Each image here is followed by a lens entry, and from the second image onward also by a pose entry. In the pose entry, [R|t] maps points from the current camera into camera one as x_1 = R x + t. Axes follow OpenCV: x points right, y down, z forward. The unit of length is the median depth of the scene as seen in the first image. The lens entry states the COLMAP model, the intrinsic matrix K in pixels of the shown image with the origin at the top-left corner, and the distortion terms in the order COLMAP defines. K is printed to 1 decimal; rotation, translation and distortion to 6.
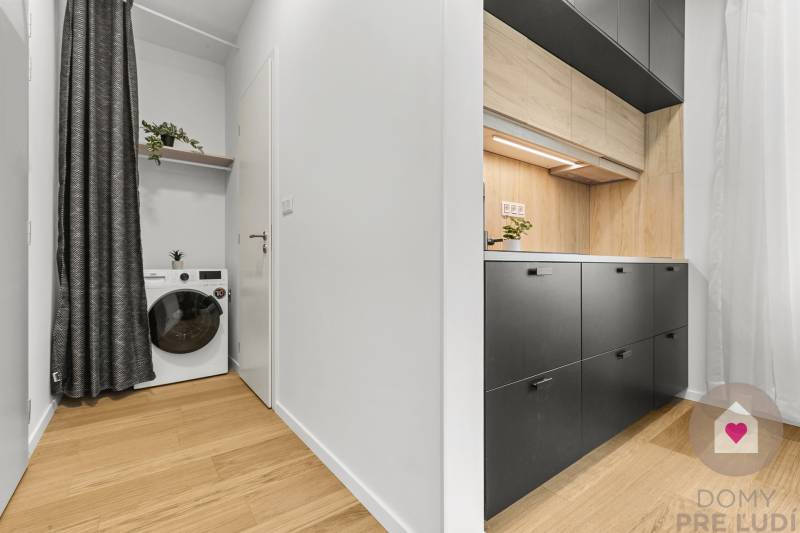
lens RADIAL K [[352.9, 0, 399.8], [0, 352.9, 262.8], [0, 0, 1]] dist [-0.001855, 0.000677]
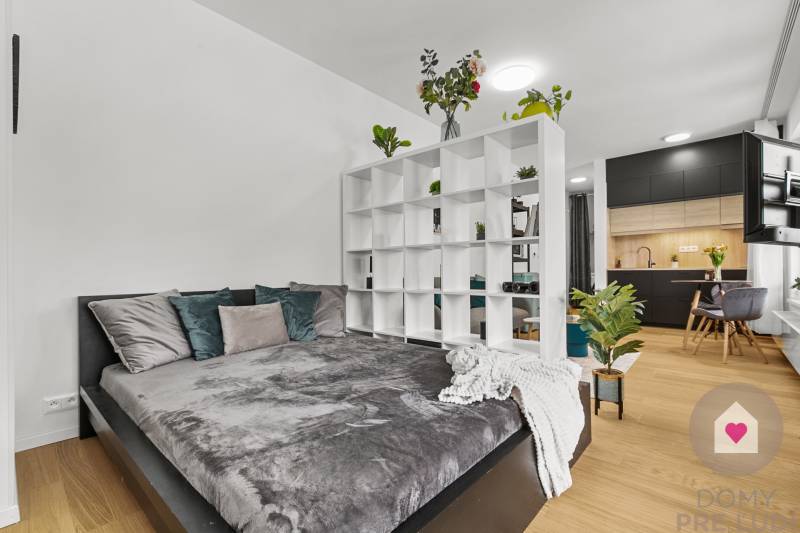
lens RADIAL K [[352.9, 0, 401.2], [0, 352.9, 271.3], [0, 0, 1]] dist [-0.001855, 0.000677]
pose [[0.188847, -0.005168, -0.981993, 2.488834], [0.012059, 0.999923, -0.002944, -0.006852], [0.981932, -0.011286, 0.188895, -1.568224]]
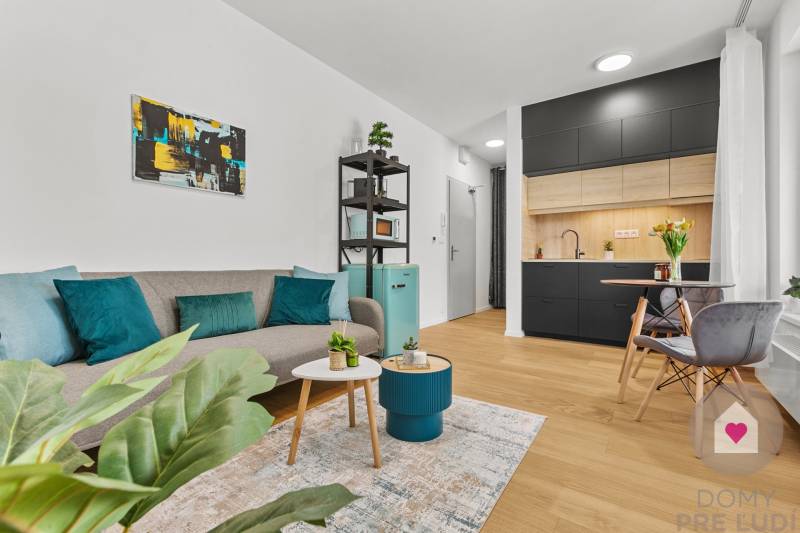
lens RADIAL K [[352.9, 0, 399.9], [0, 352.9, 260.4], [0, 0, 1]] dist [-0.001855, 0.000677]
pose [[0.303133, -0.004093, -0.952939, 1.766808], [0.000286, 0.999991, -0.004204, -0.003068], [0.952948, 0.001002, 0.303132, -0.724623]]
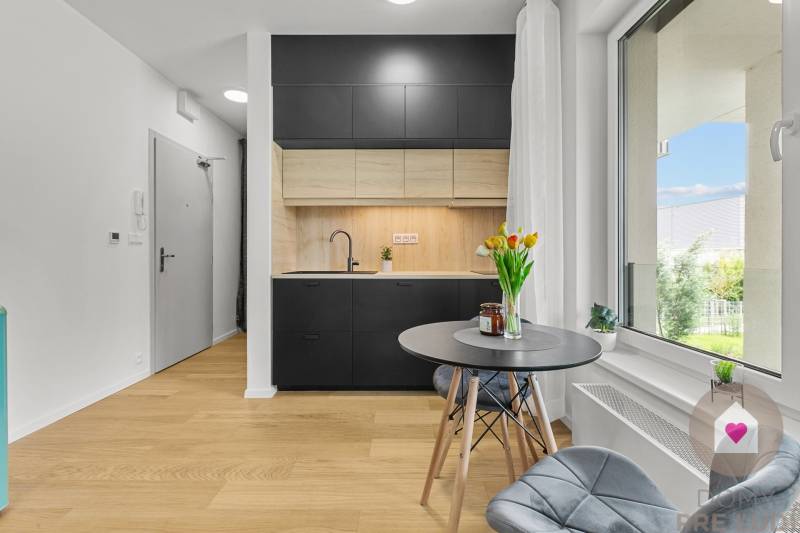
lens RADIAL K [[352.9, 0, 402.7], [0, 352.9, 252.1], [0, 0, 1]] dist [-0.001855, 0.000677]
pose [[0.806801, -0.006276, -0.590790, 1.215369], [0.004939, 0.999980, -0.003877, -0.088809], [0.590803, 0.000210, 0.806816, -0.219286]]
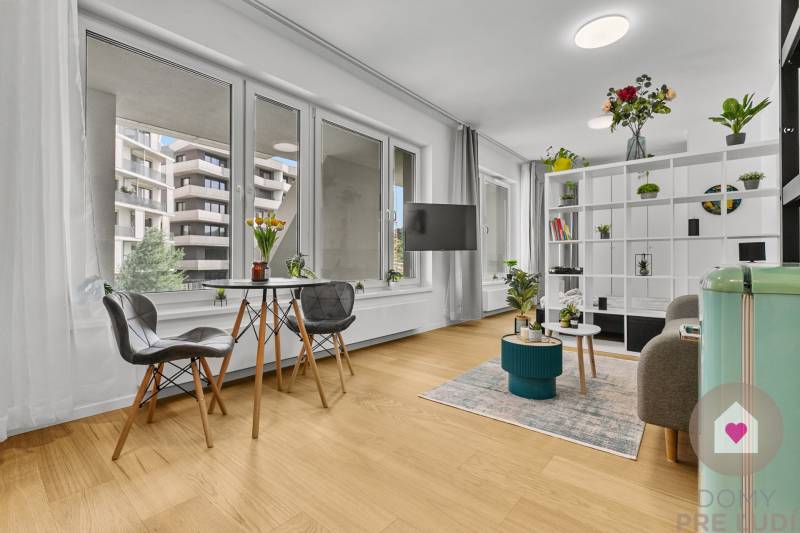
lens RADIAL K [[352.9, 0, 407.2], [0, 352.9, 259.2], [0, 0, 1]] dist [-0.001855, 0.000677]
pose [[-0.246096, 0.005084, 0.969232, -0.039059], [-0.006894, 0.999952, -0.006996, 0.005183], [-0.969221, -0.008404, -0.246049, 0.230605]]
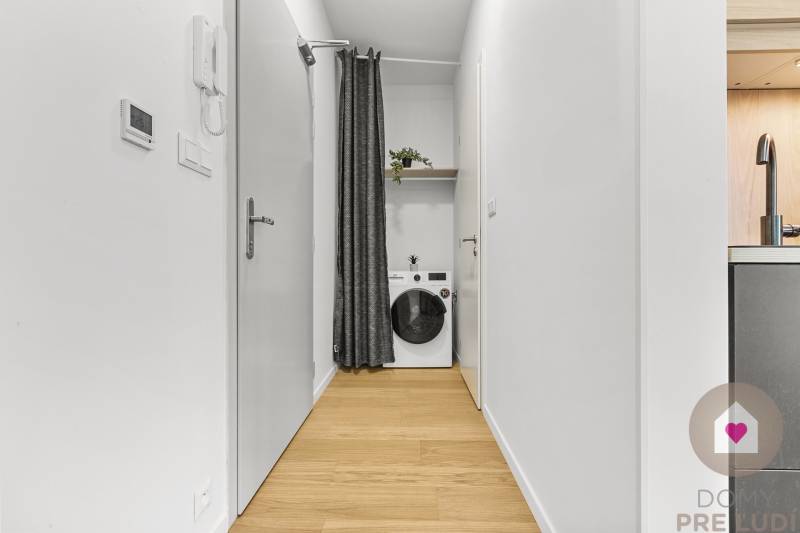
lens RADIAL K [[352.9, 0, 404.0], [0, 352.9, 265.0], [0, 0, 1]] dist [-0.001855, 0.000677]
pose [[0.789590, -0.002621, -0.613629, 0.081809], [0.002656, 0.999996, -0.000855, -0.001596], [0.613629, -0.000954, 0.789594, 0.068933]]
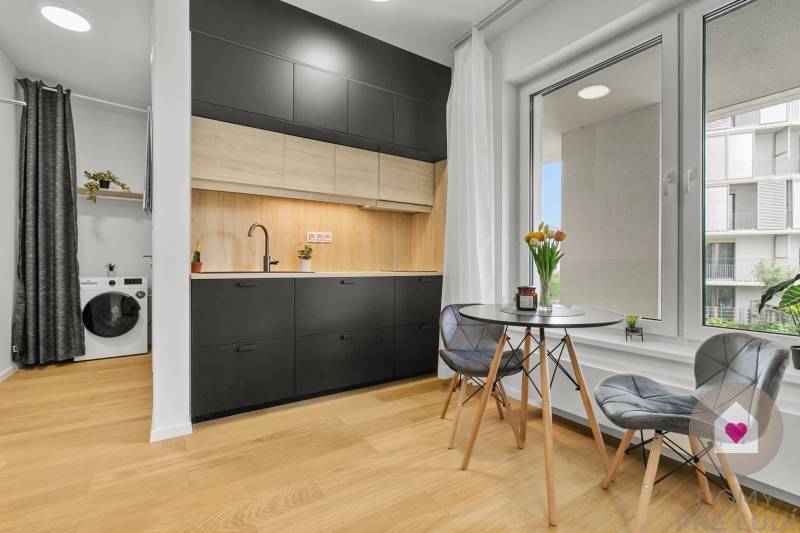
lens RADIAL K [[352.9, 0, 395.2], [0, 352.9, 264.6], [0, 0, 1]] dist [-0.001855, 0.000677]
pose [[0.998637, 0.000787, -0.052197, 0.714731], [-0.000663, 0.999997, 0.002389, -0.044899], [0.052198, -0.002351, 0.998634, -0.417840]]
